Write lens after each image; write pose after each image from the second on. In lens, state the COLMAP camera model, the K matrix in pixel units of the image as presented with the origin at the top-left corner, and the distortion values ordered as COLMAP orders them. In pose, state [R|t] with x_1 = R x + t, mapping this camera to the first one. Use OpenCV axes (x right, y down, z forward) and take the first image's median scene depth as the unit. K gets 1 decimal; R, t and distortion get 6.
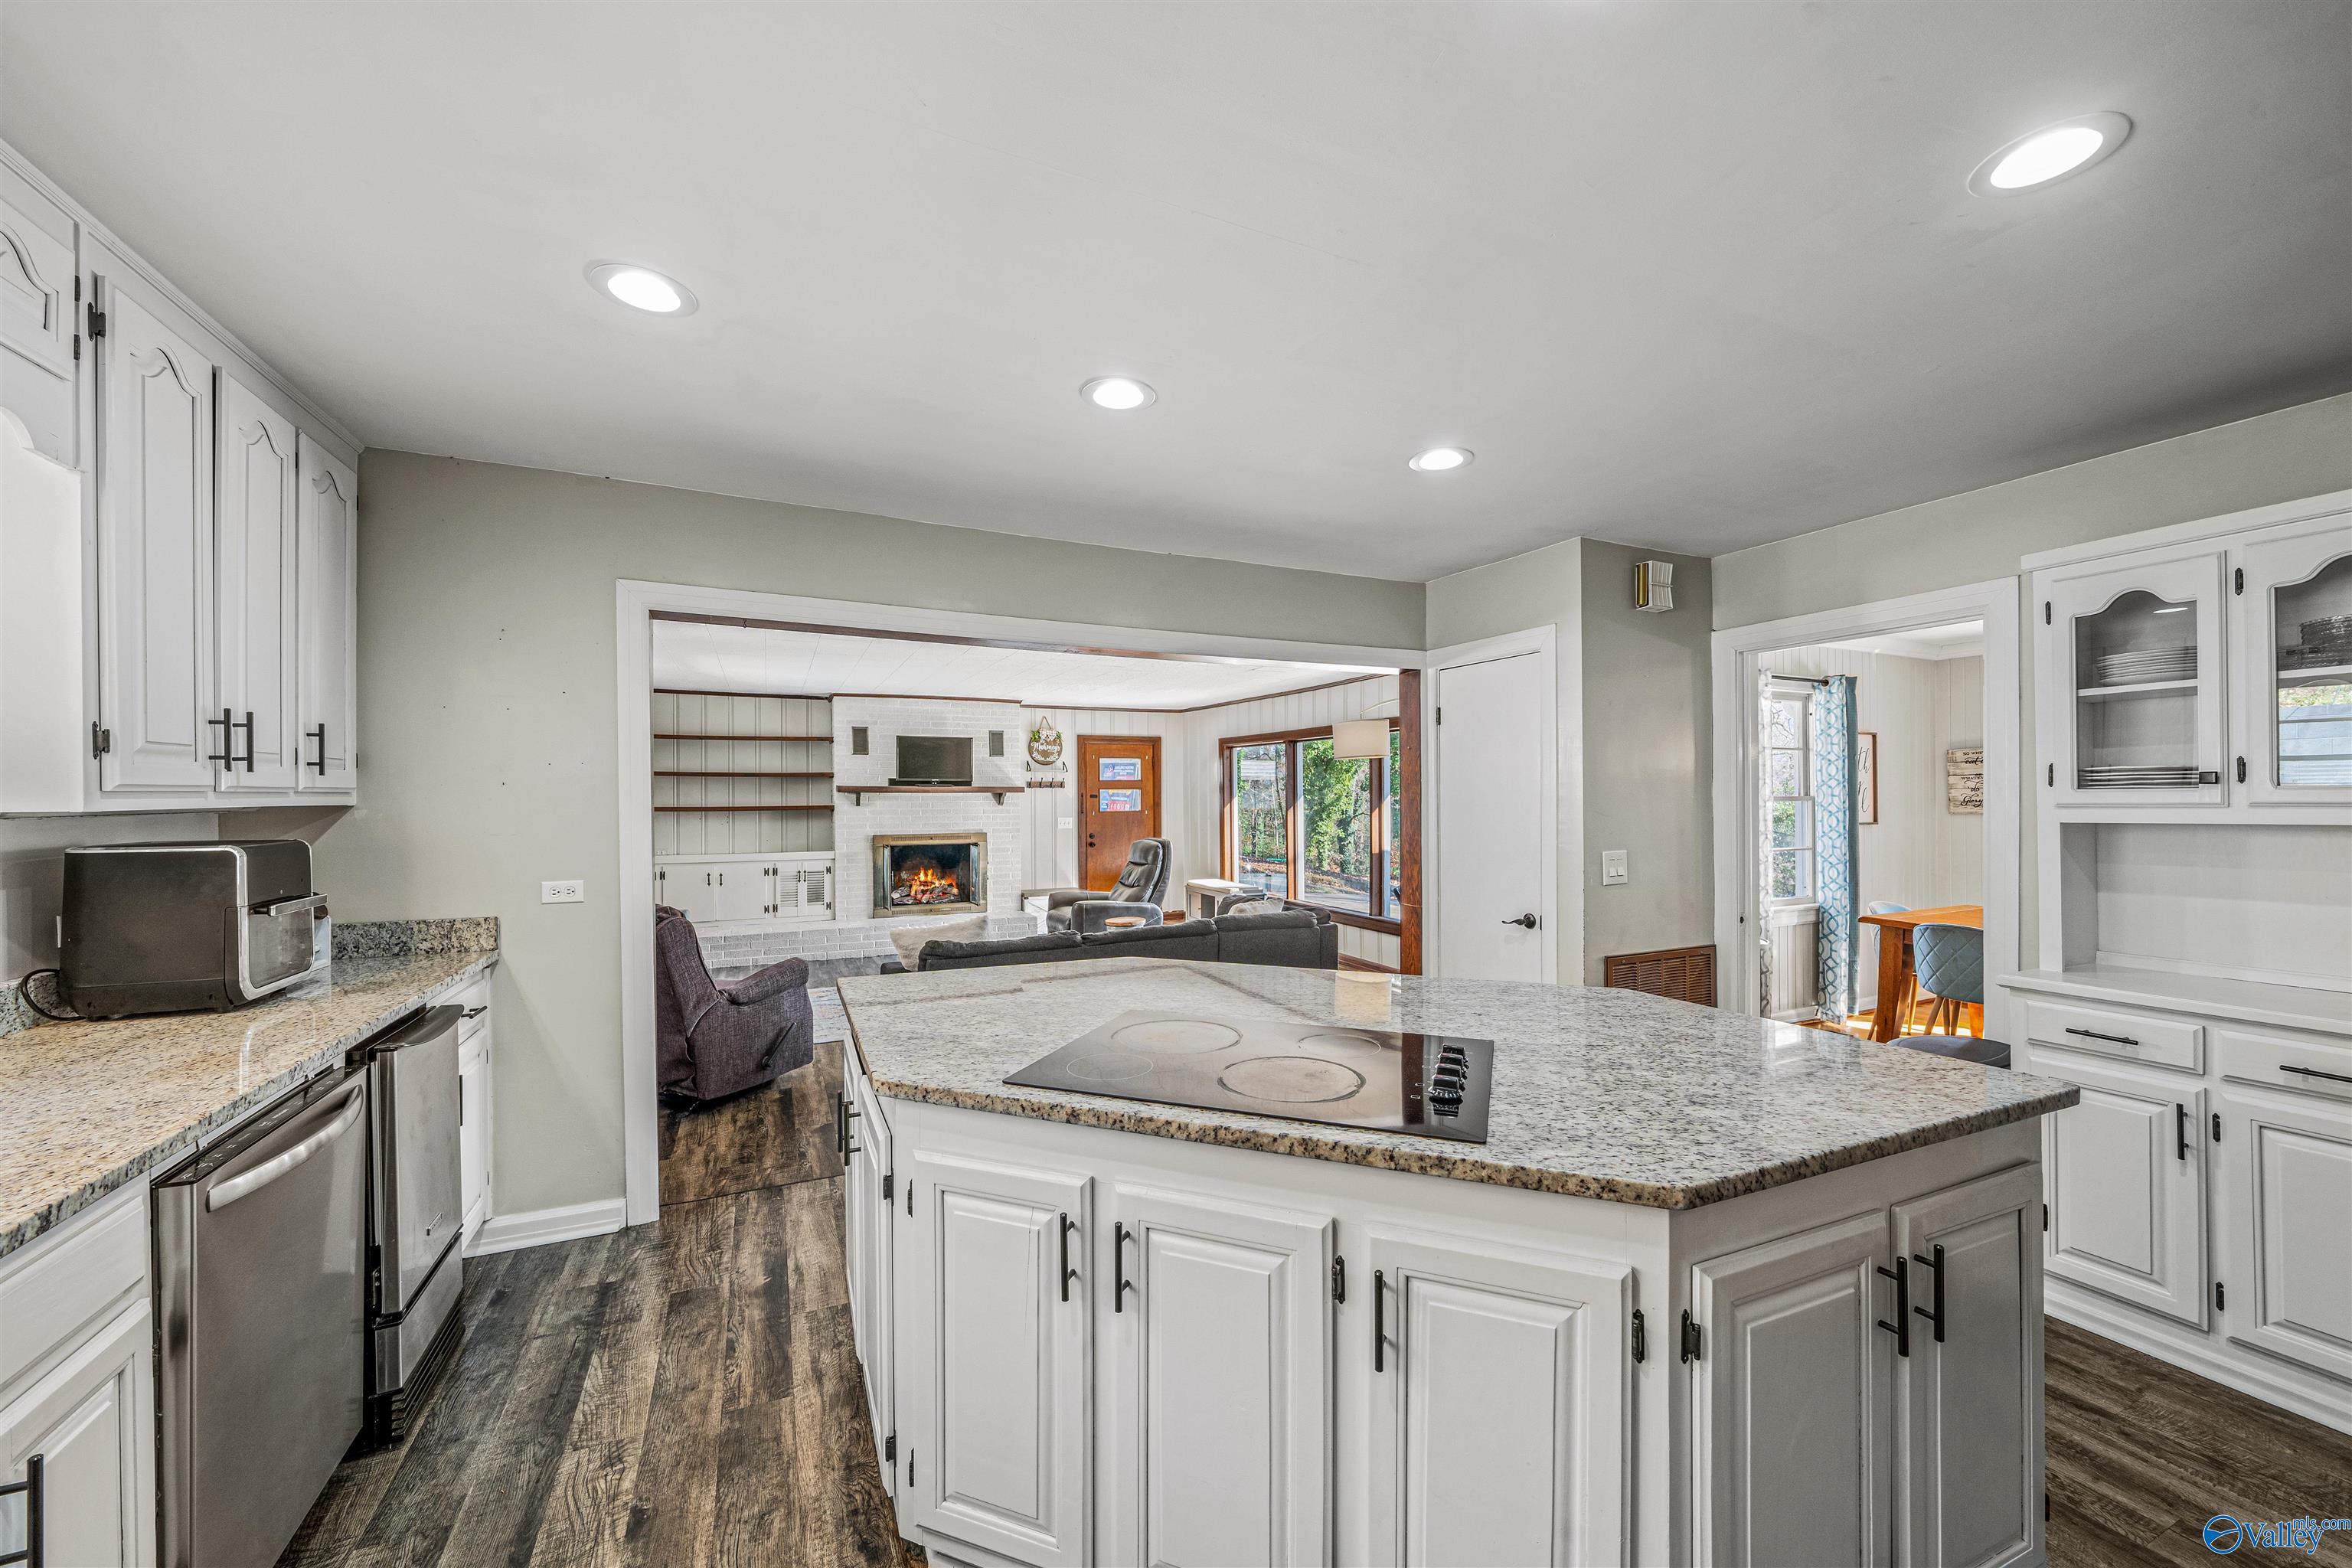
lens RADIAL K [[926.0, 0, 1131.4], [0, 926.0, 804.8], [0, 0, 1]] dist [0.006032, 0.002099]
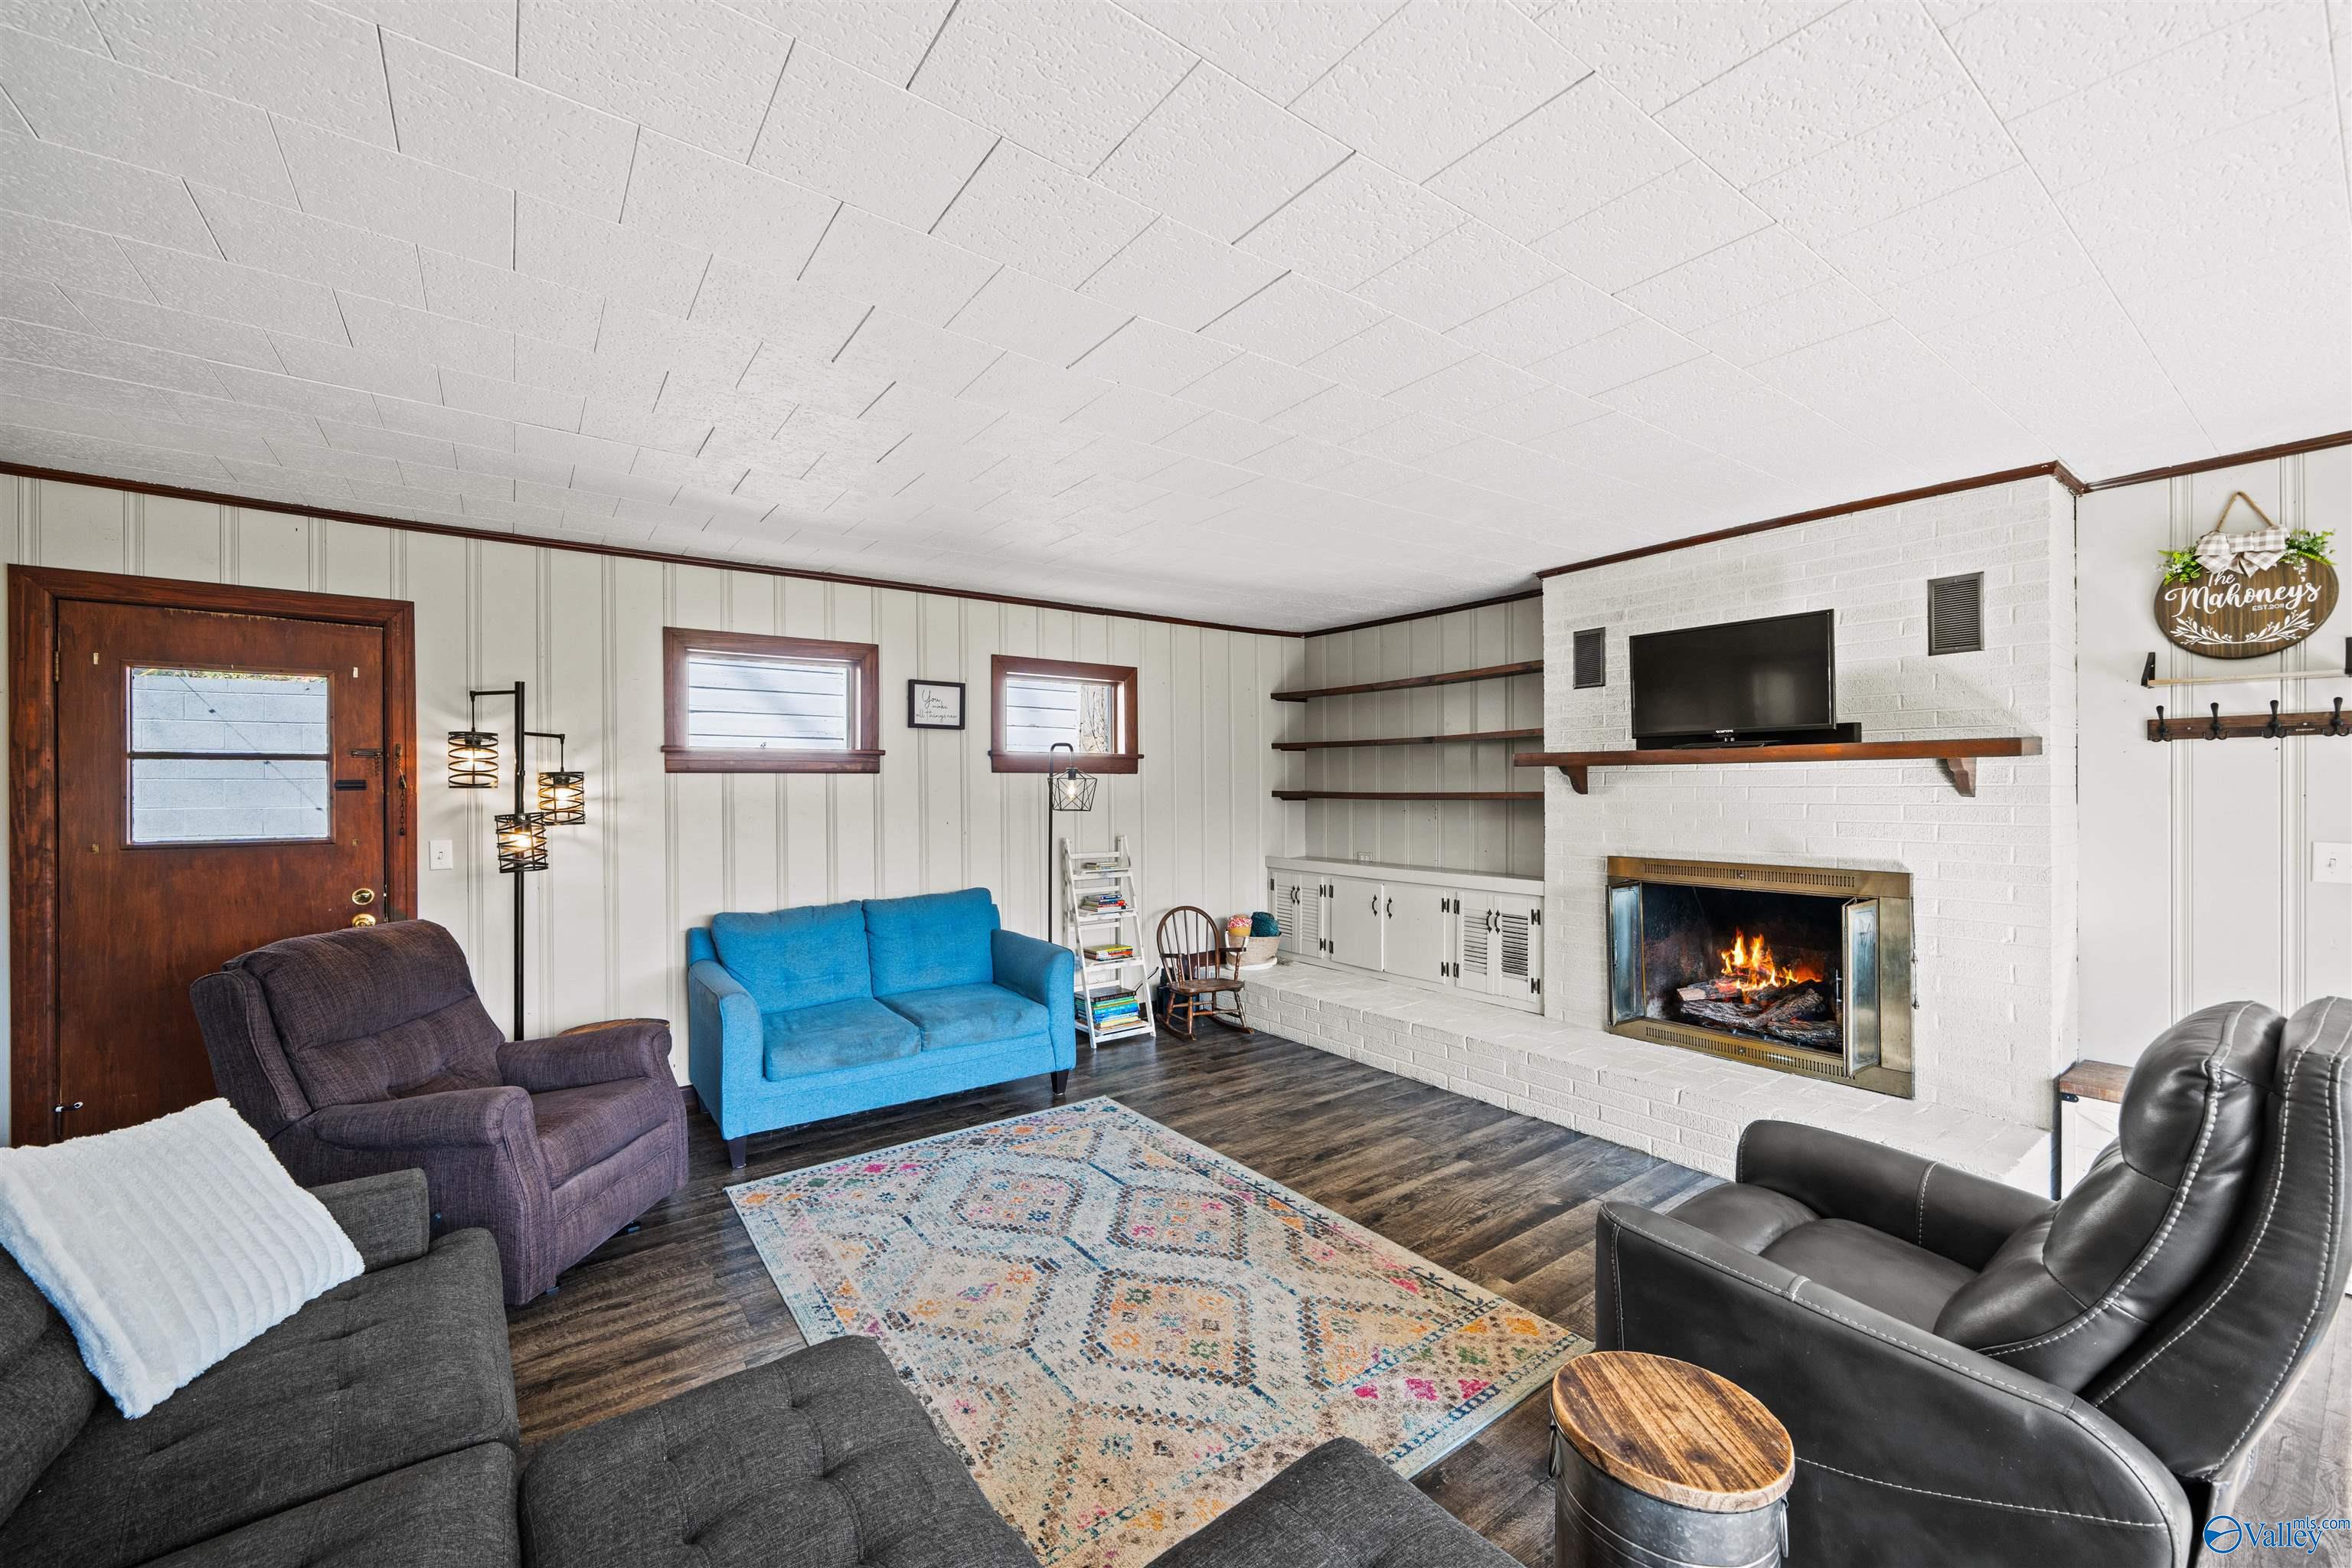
lens RADIAL K [[926.0, 0, 1149.2], [0, 926.0, 761.7], [0, 0, 1]] dist [0.006032, 0.002099]
pose [[0.229208, -0.025605, -0.973041, 0.129552], [0.000509, 0.999657, -0.026185, -0.002670], [0.973377, 0.005507, 0.229142, 0.660595]]
